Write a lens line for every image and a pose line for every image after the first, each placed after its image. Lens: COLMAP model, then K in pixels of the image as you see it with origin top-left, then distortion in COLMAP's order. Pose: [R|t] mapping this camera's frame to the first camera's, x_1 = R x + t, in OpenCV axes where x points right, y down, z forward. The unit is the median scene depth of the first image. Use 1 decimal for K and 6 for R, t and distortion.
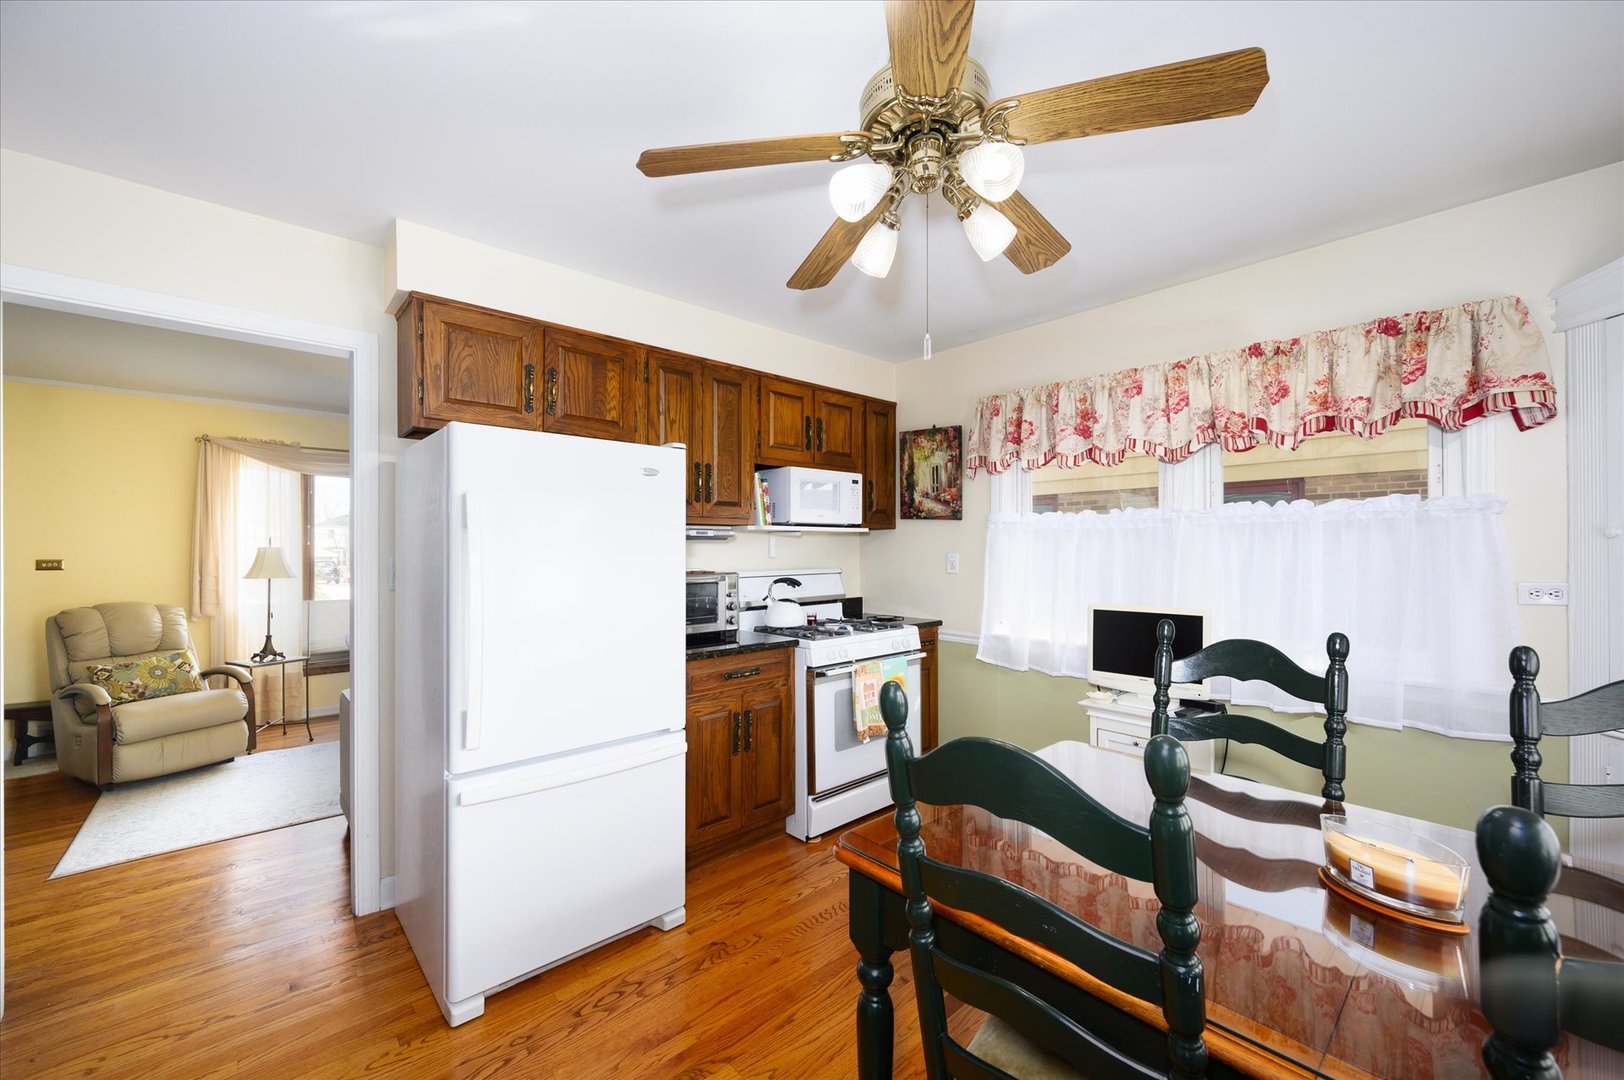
lens RADIAL K [[636.8, 0, 802.6], [0, 636.8, 544.8], [0, 0, 1]] dist [0.002295, 0.000055]
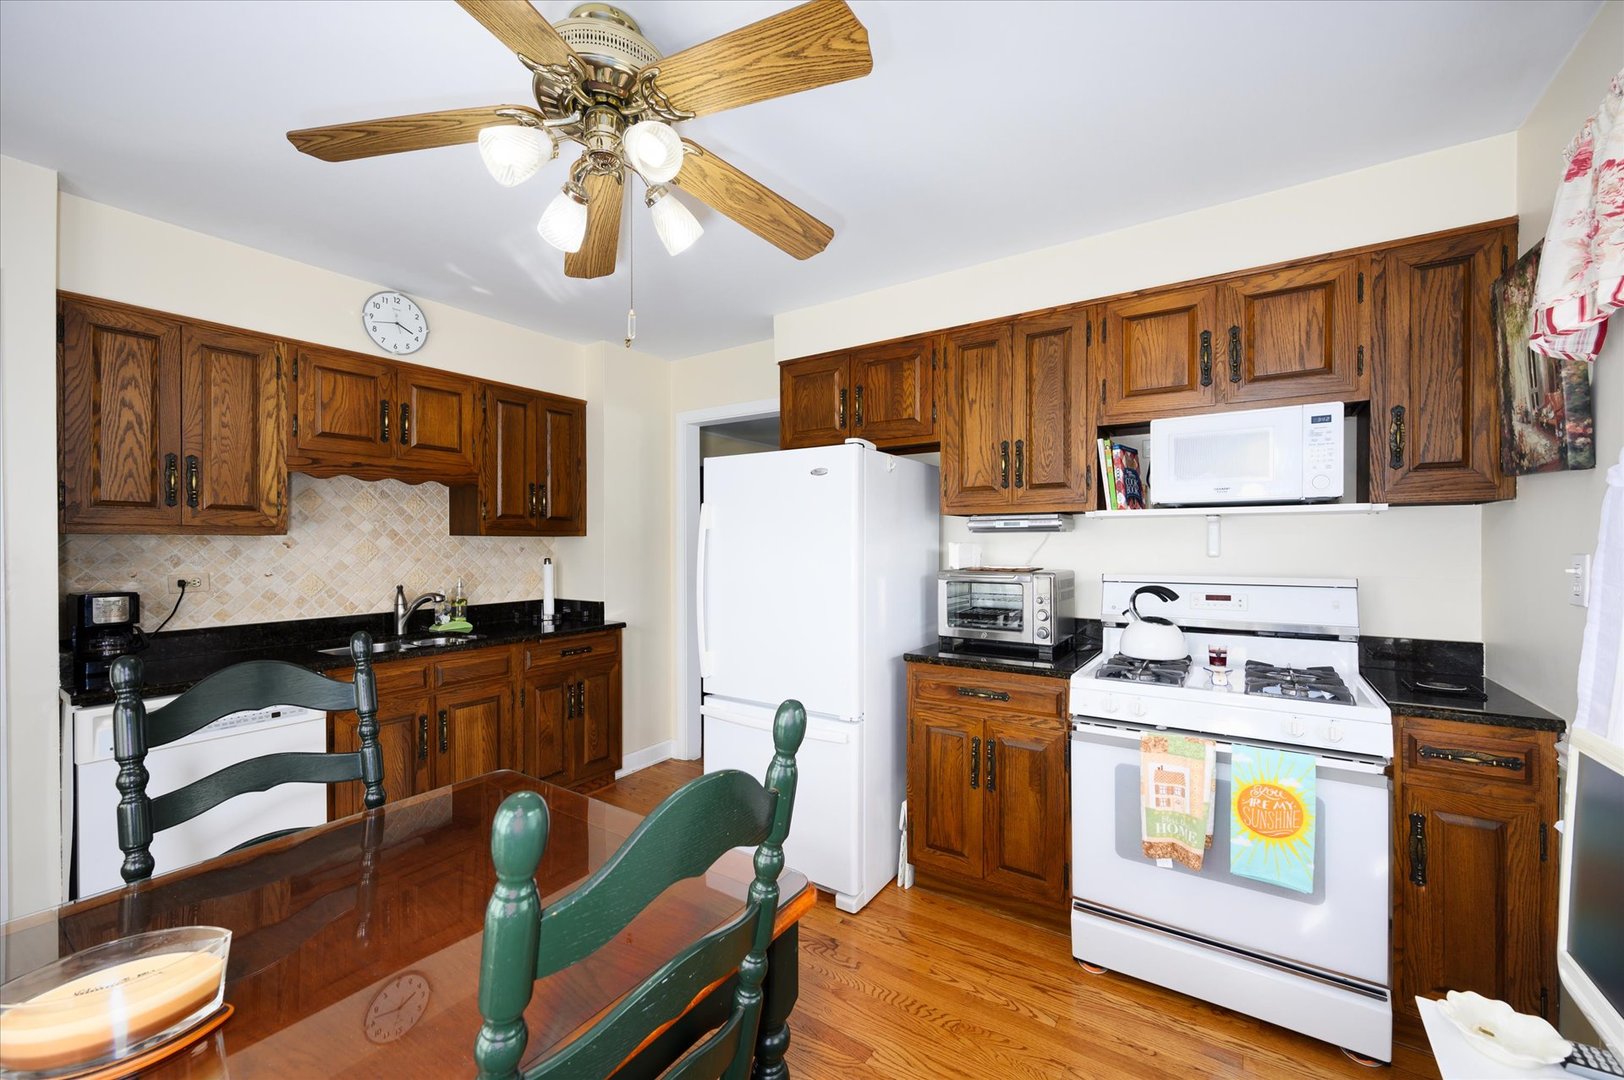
lens RADIAL K [[636.8, 0, 799.4], [0, 636.8, 544.3], [0, 0, 1]] dist [0.002295, 0.000055]
pose [[0.243246, 0.005102, -0.969951, 0.541993], [0.005613, 0.999962, 0.006668, 0.001164], [0.969948, -0.007066, 0.243208, 0.476399]]
